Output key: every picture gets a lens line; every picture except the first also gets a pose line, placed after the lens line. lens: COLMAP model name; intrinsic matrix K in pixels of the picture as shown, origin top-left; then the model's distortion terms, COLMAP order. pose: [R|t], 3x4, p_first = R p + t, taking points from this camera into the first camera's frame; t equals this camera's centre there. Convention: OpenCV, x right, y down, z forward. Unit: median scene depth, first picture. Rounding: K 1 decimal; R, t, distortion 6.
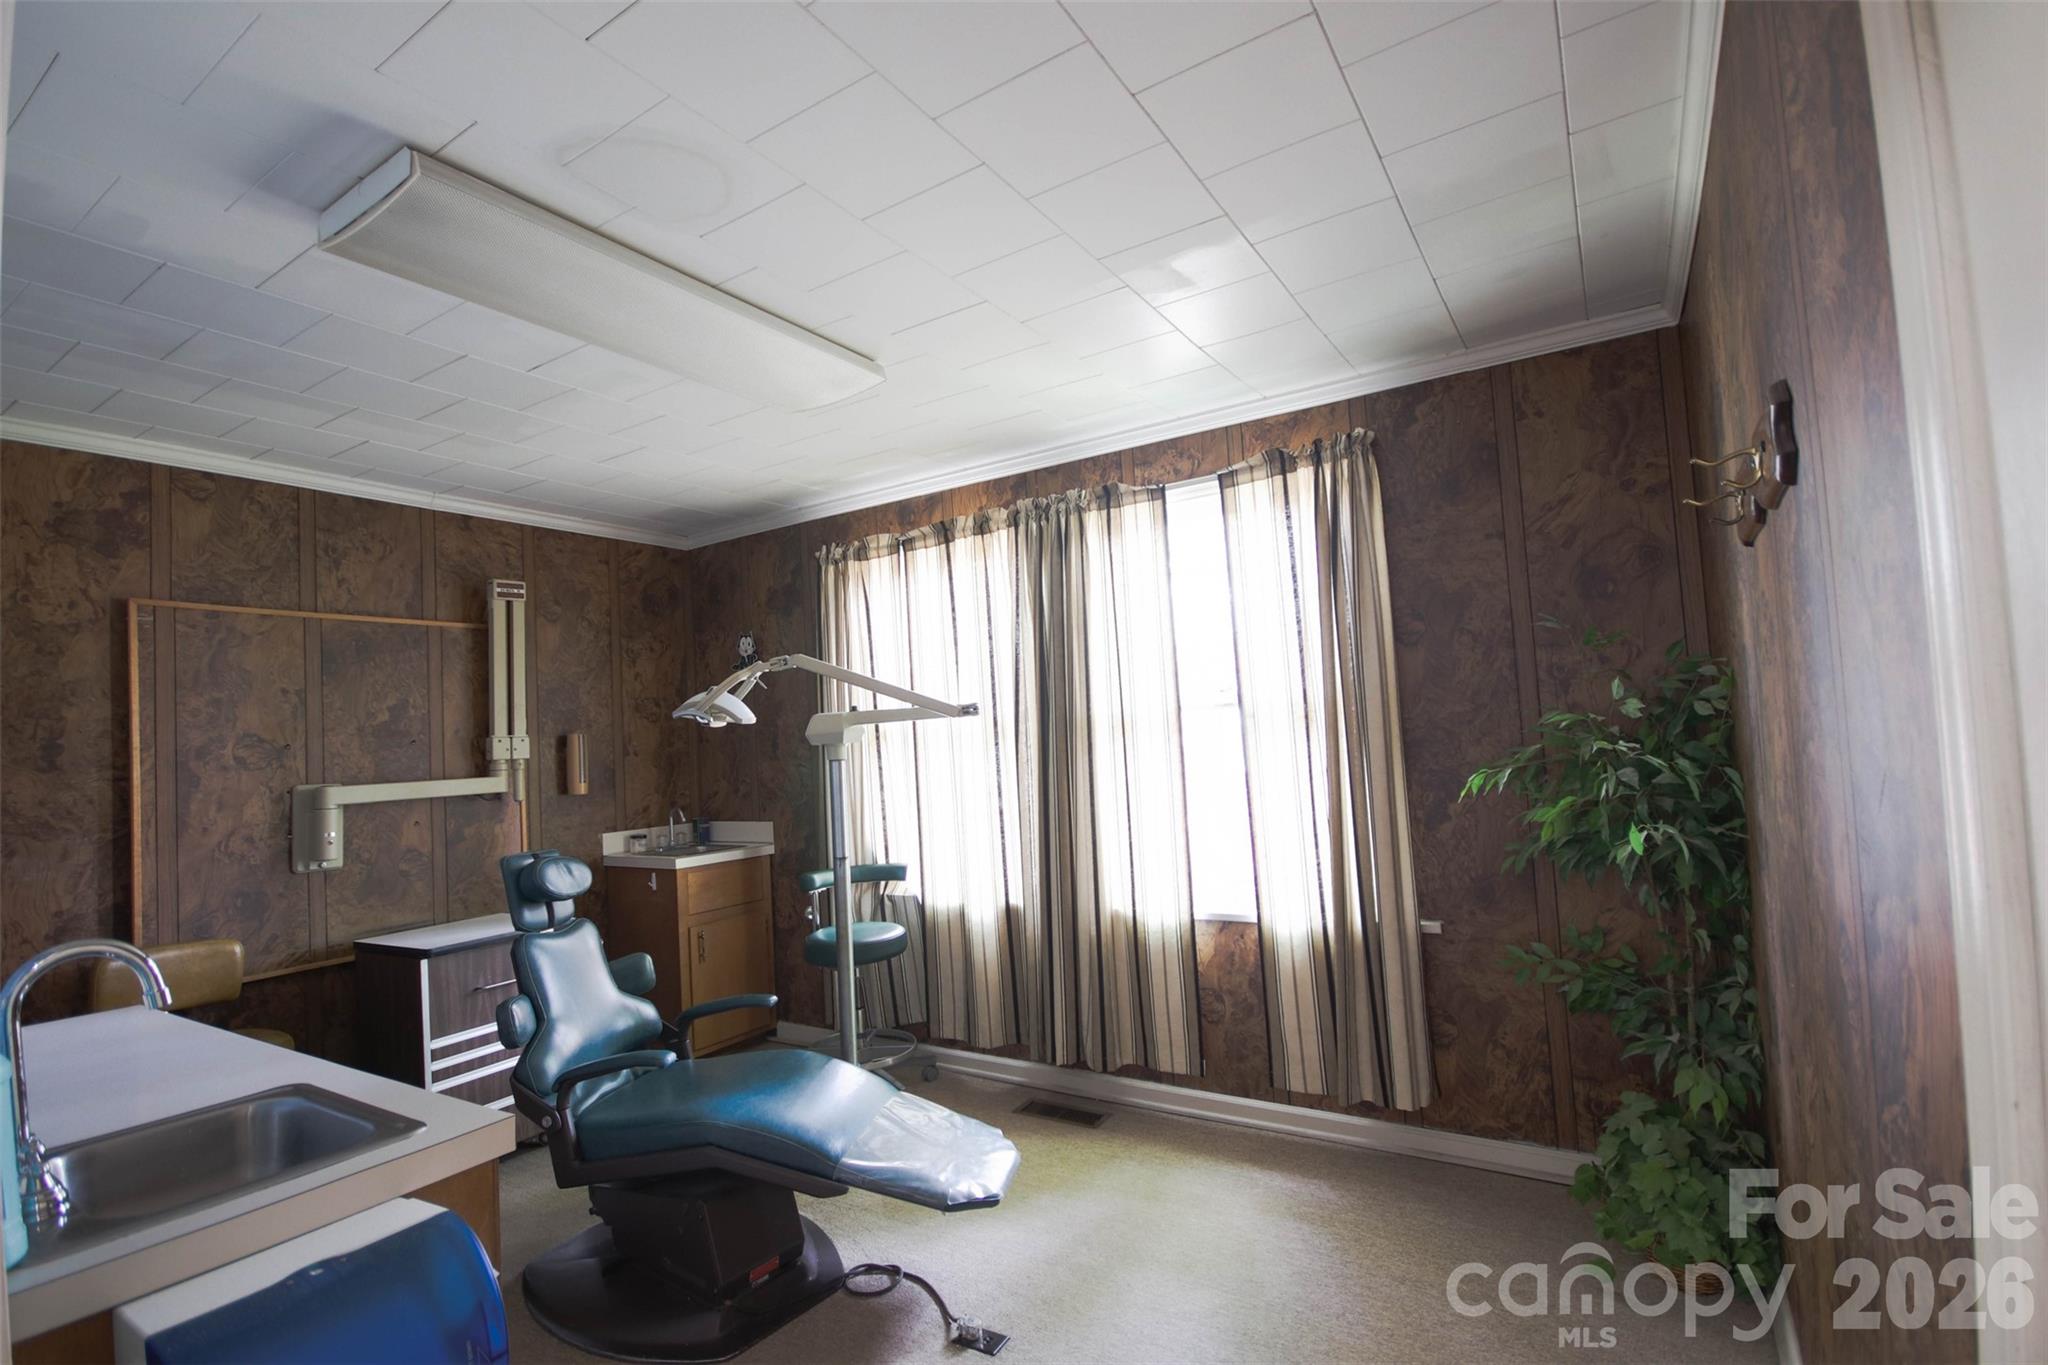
lens RADIAL K [[946.6, 0, 1011.9], [0, 946.6, 699.2], [0, 0, 1]] dist [-0.002576, -0.003998]
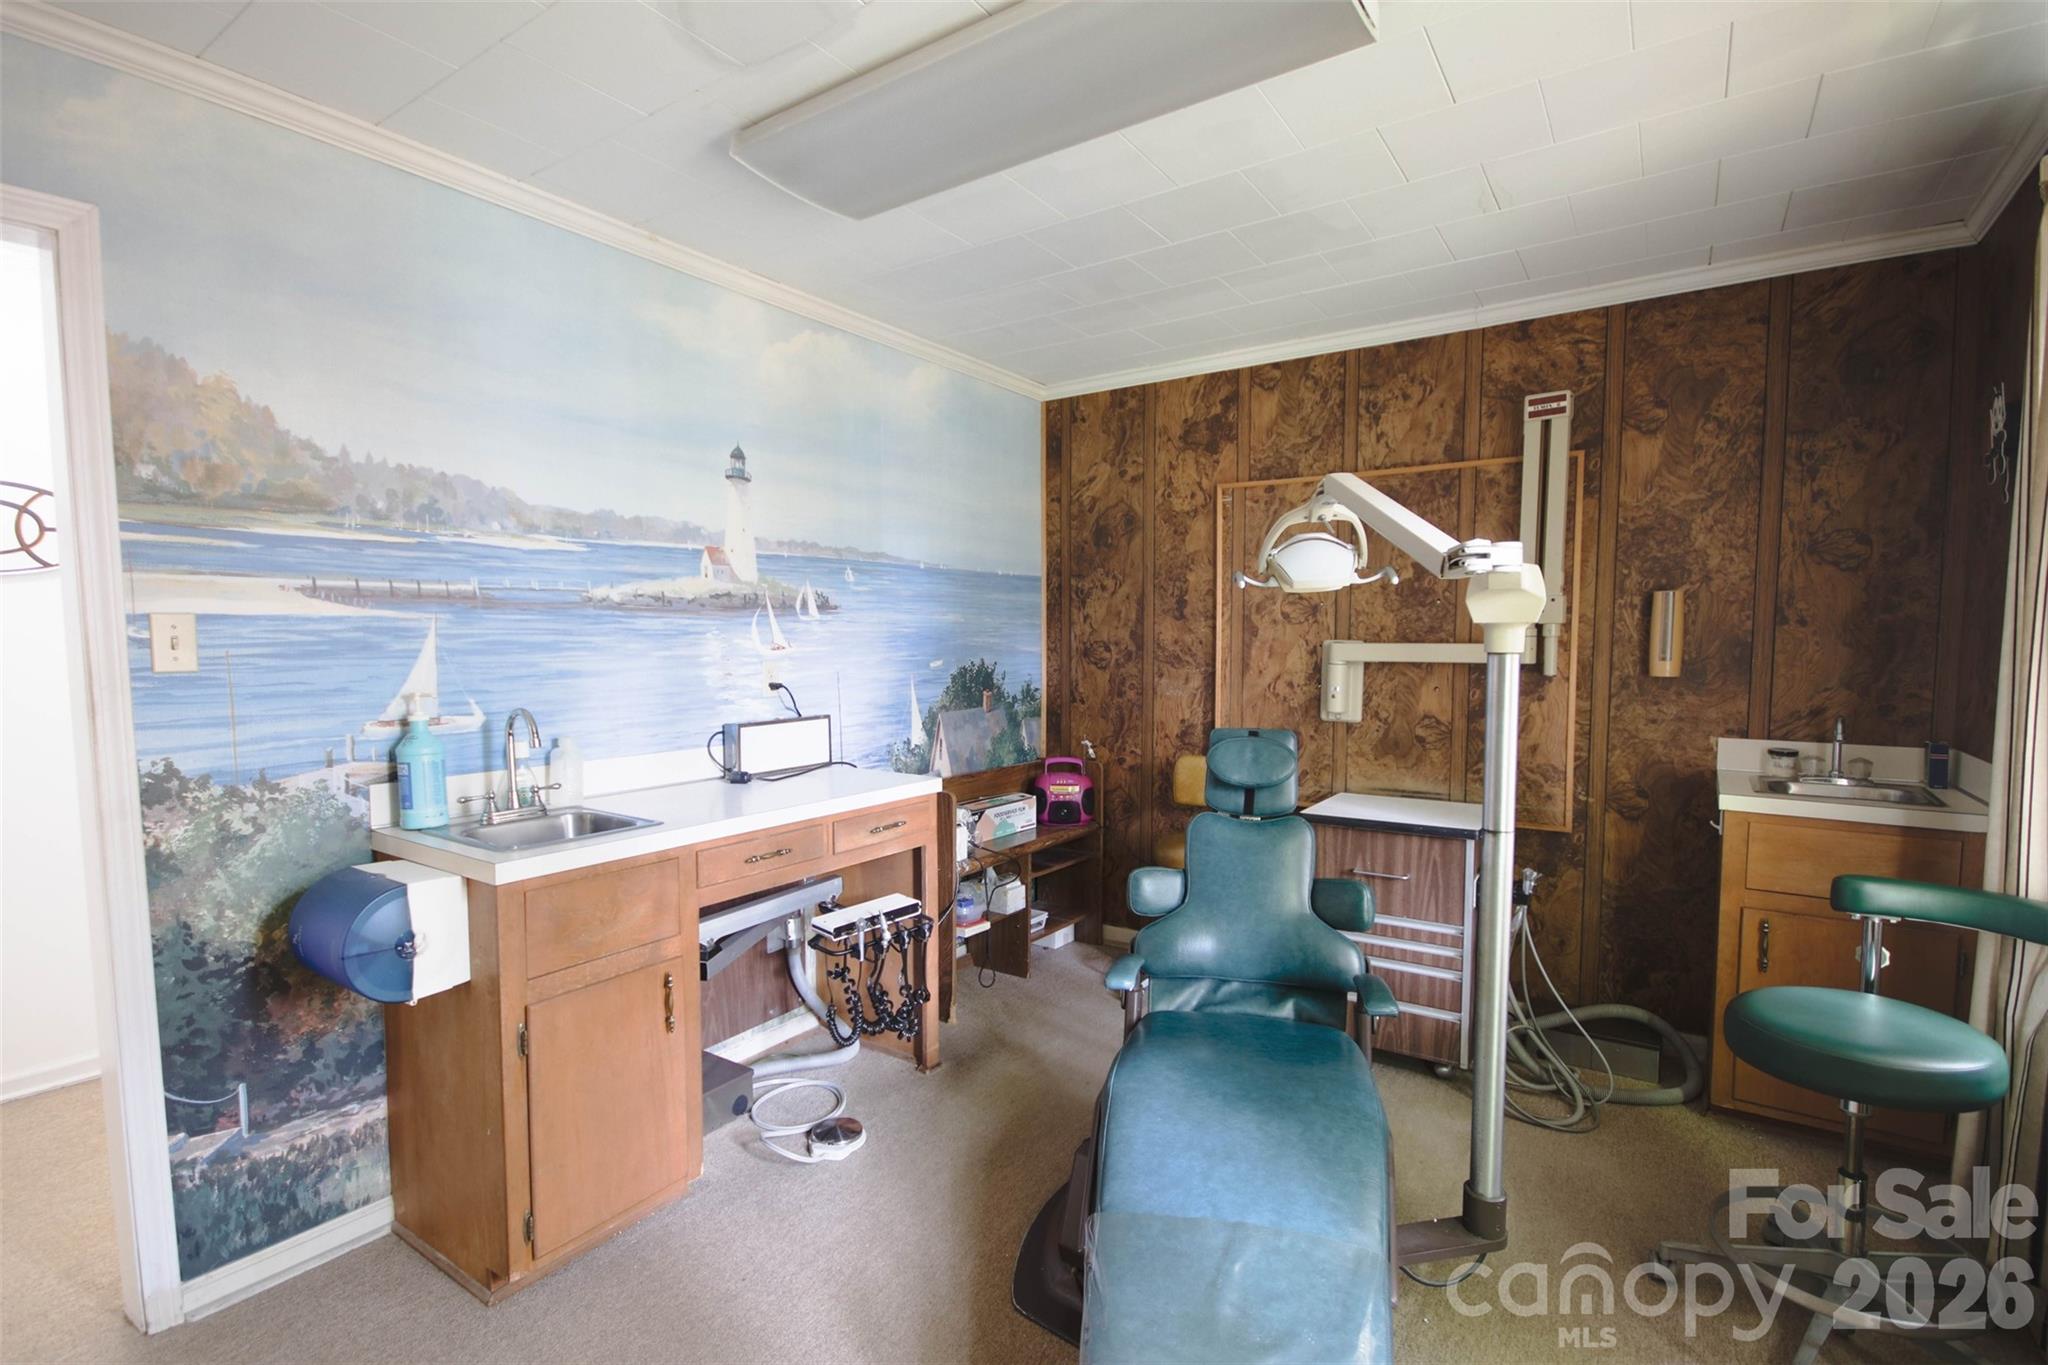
lens RADIAL K [[946.6, 0, 1011.9], [0, 946.6, 699.2], [0, 0, 1]] dist [-0.002576, -0.003998]
pose [[-0.036825, 0.122427, -0.991794, 0.325649], [0.047657, 0.991553, 0.120628, 0.010702], [0.998185, -0.042824, -0.042348, 0.663142]]
